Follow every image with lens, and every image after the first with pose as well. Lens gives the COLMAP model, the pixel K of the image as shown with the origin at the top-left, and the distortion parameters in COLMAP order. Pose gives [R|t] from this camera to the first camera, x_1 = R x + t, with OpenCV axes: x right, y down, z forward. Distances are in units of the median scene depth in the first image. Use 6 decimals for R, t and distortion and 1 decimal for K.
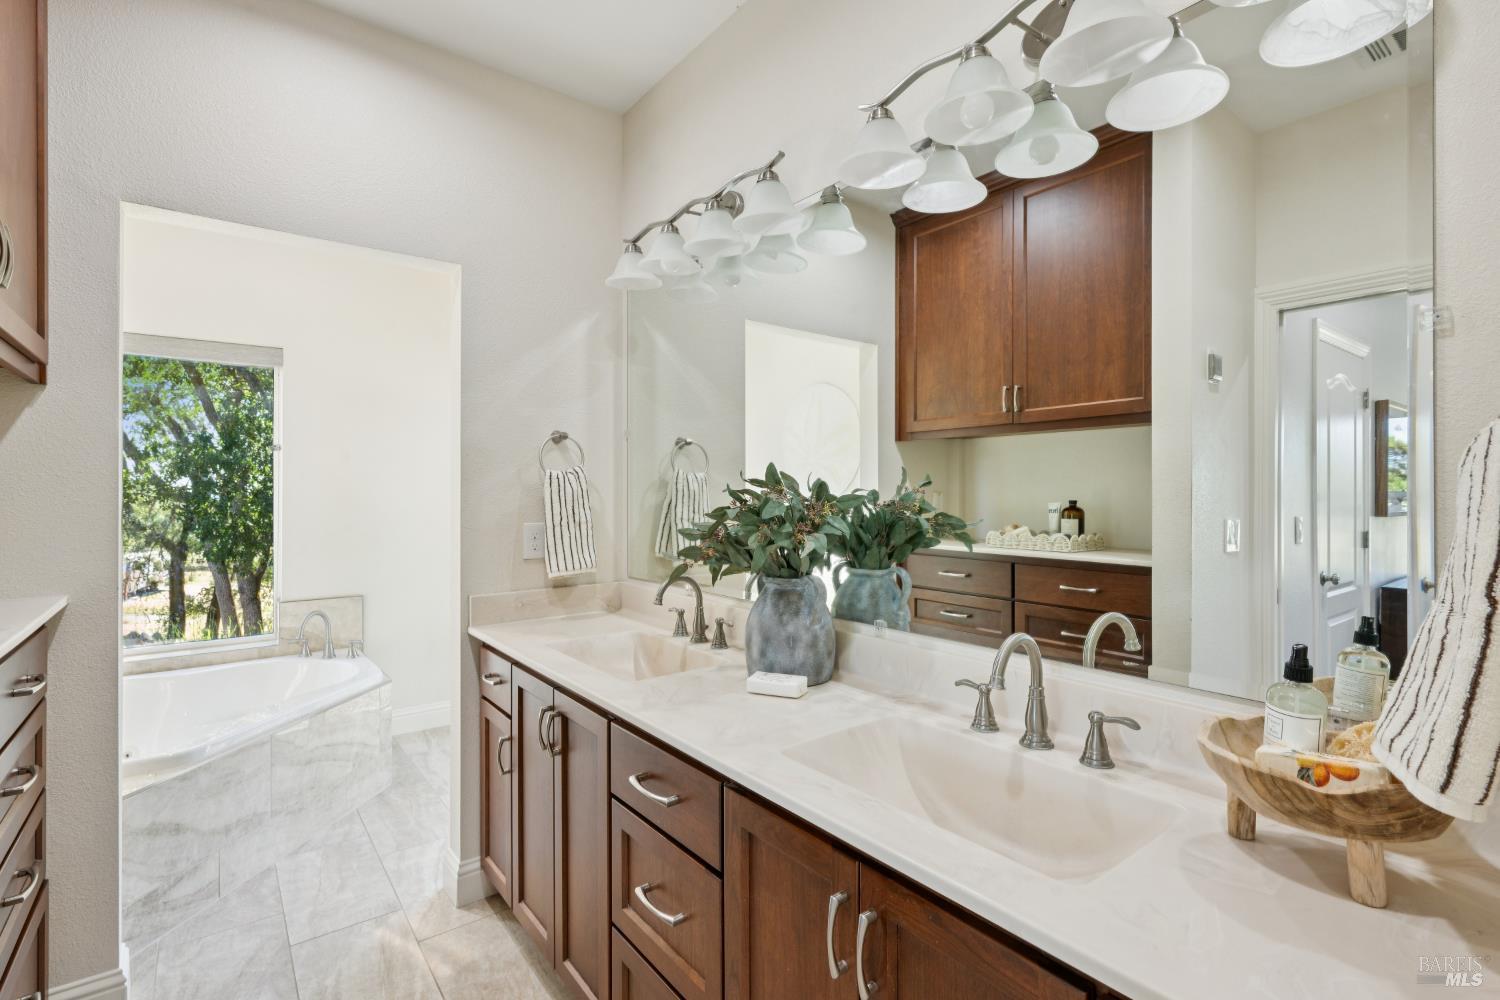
lens RADIAL K [[701.3, 0, 750.0], [0, 701.3, 500.0], [0, 0, 1]] dist [0.000359, 0.000017]
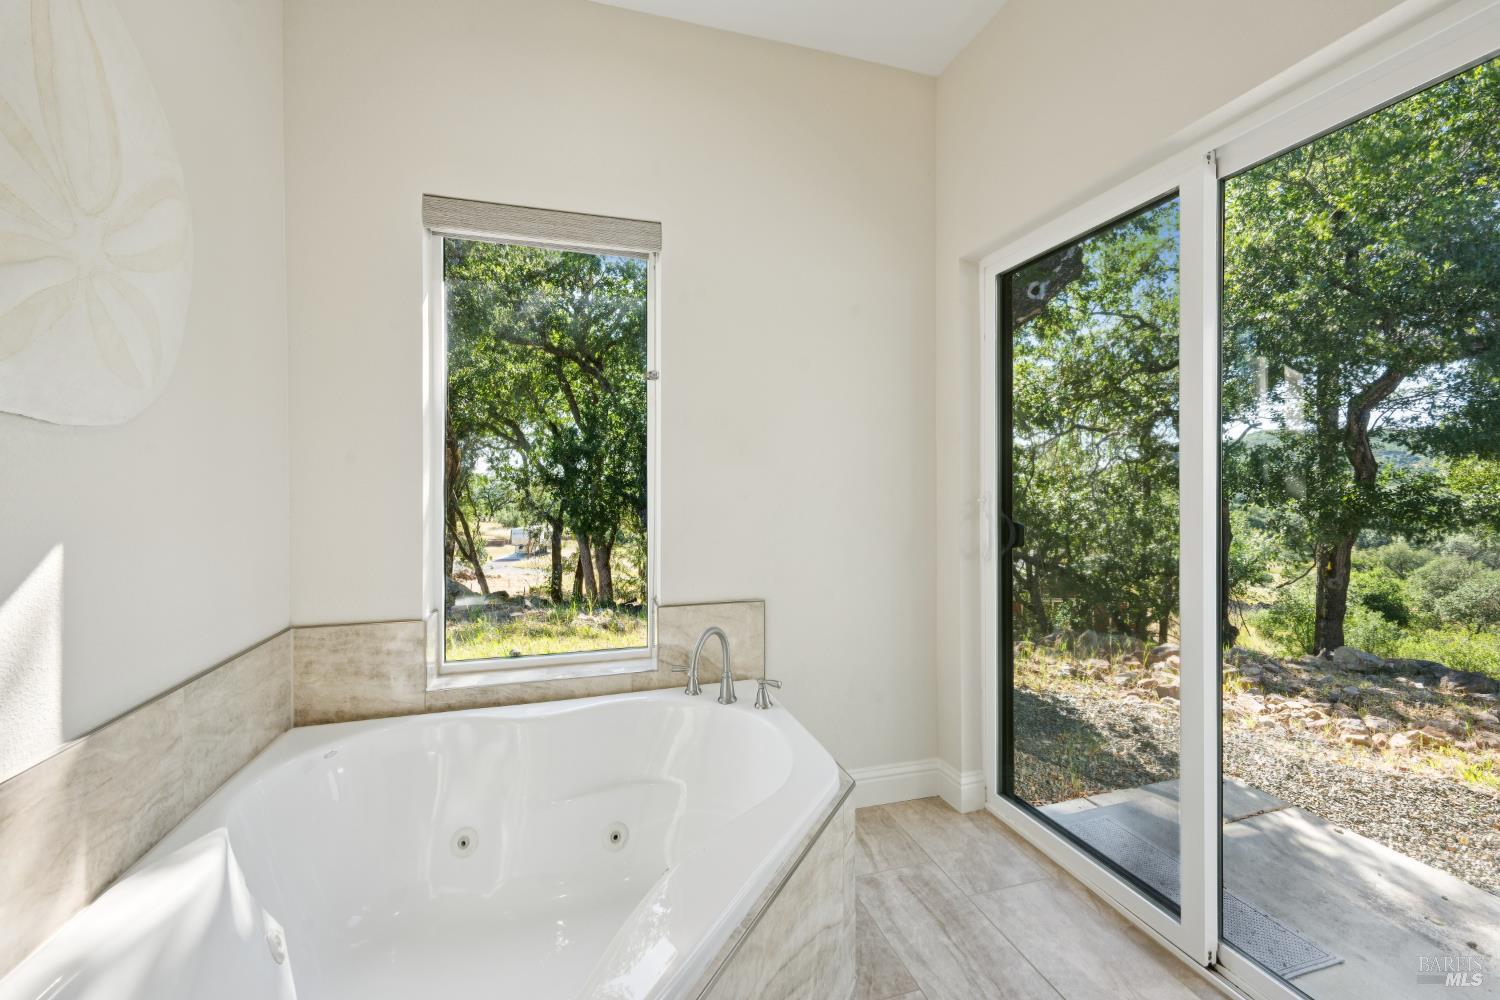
lens RADIAL K [[596.3, 0, 750.0], [0, 596.3, 485.6], [0, 0, 1]] dist [0.000616, 0.000338]
pose [[0.930879, -0.005983, -0.365279, -0.111575], [0.004472, 0.999978, -0.004982, 0.010161], [0.365300, 0.003004, 0.930885, 0.147589]]
